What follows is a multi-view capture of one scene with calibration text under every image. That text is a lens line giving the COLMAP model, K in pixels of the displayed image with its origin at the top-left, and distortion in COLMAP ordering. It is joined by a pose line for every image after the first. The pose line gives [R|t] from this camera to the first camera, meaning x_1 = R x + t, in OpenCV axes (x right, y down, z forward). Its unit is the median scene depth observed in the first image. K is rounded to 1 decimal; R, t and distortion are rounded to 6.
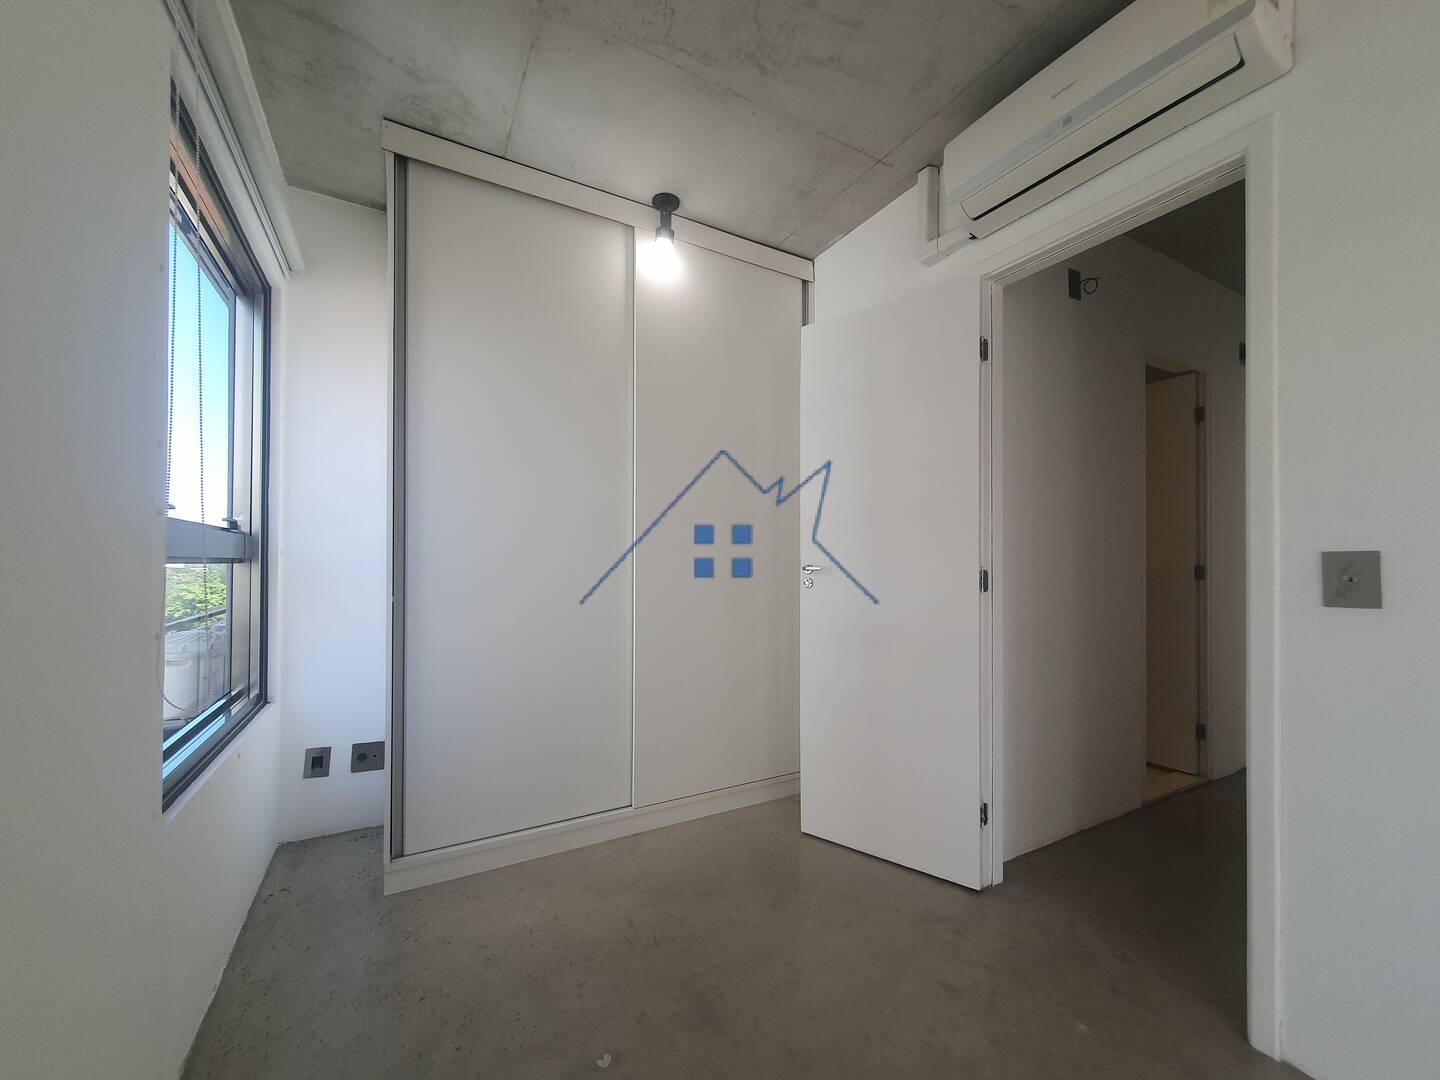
lens RADIAL K [[575.2, 0, 720.1], [0, 575.2, 553.0], [0, 0, 1]] dist [0.009559, 0.000554]
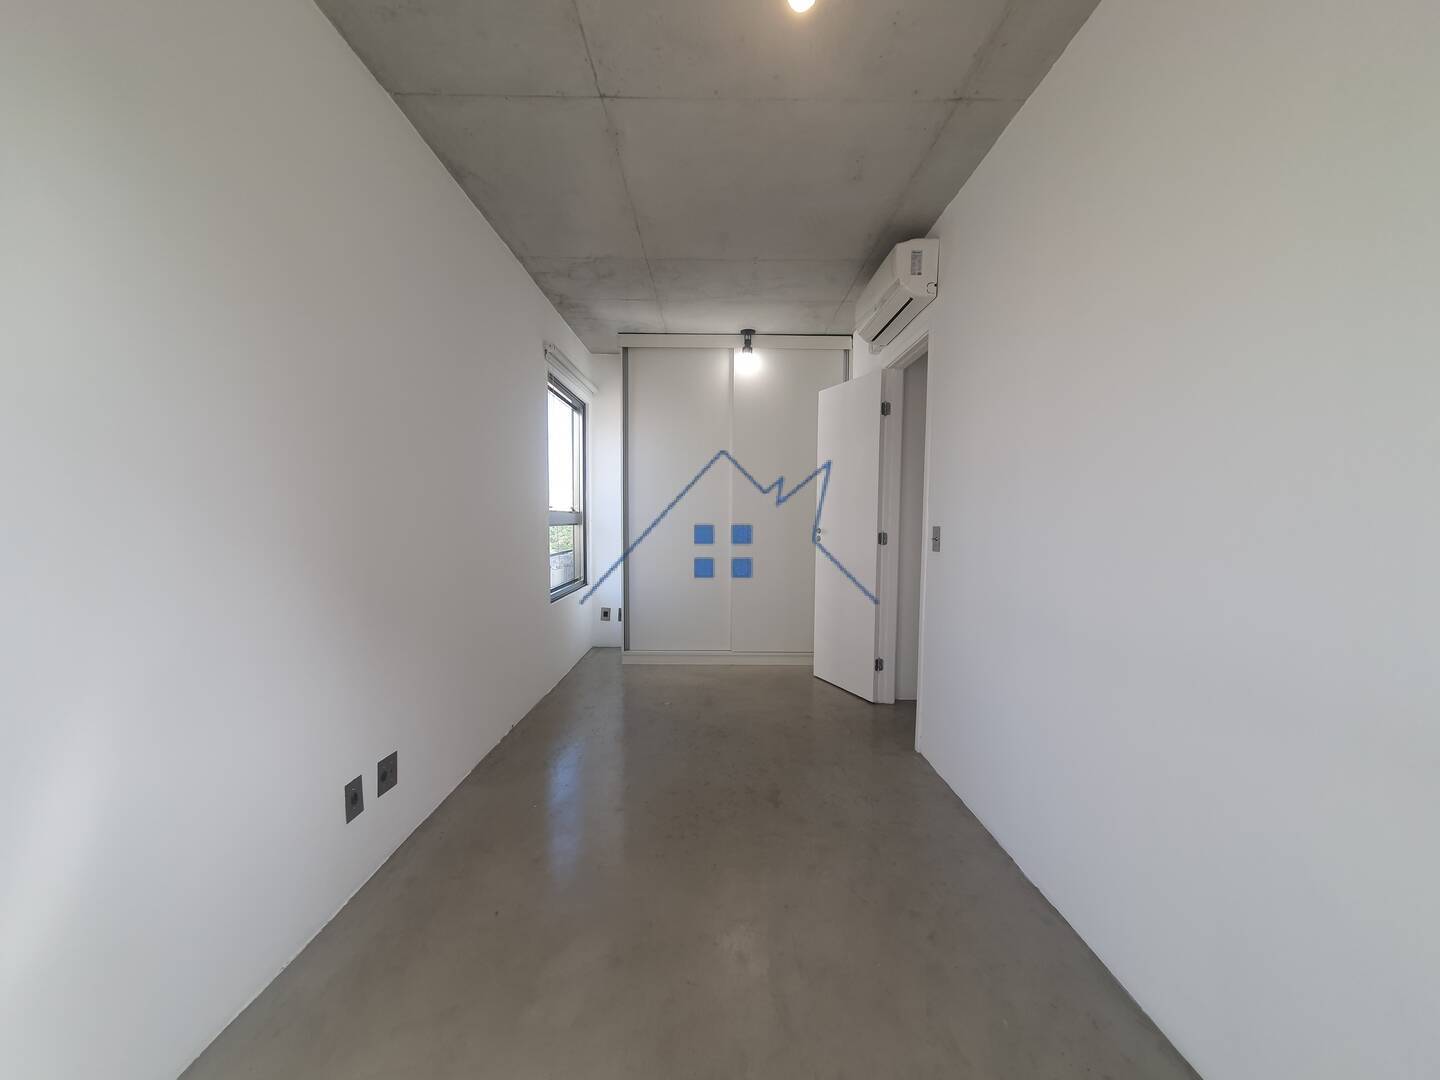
lens RADIAL K [[575.2, 0, 720.8], [0, 575.2, 535.7], [0, 0, 1]] dist [0.009559, 0.000554]
pose [[0.873282, 0.015390, -0.486972, 0.830464], [0.005141, 0.999154, 0.040796, -0.033572], [0.487188, -0.038130, 0.872464, -0.768568]]
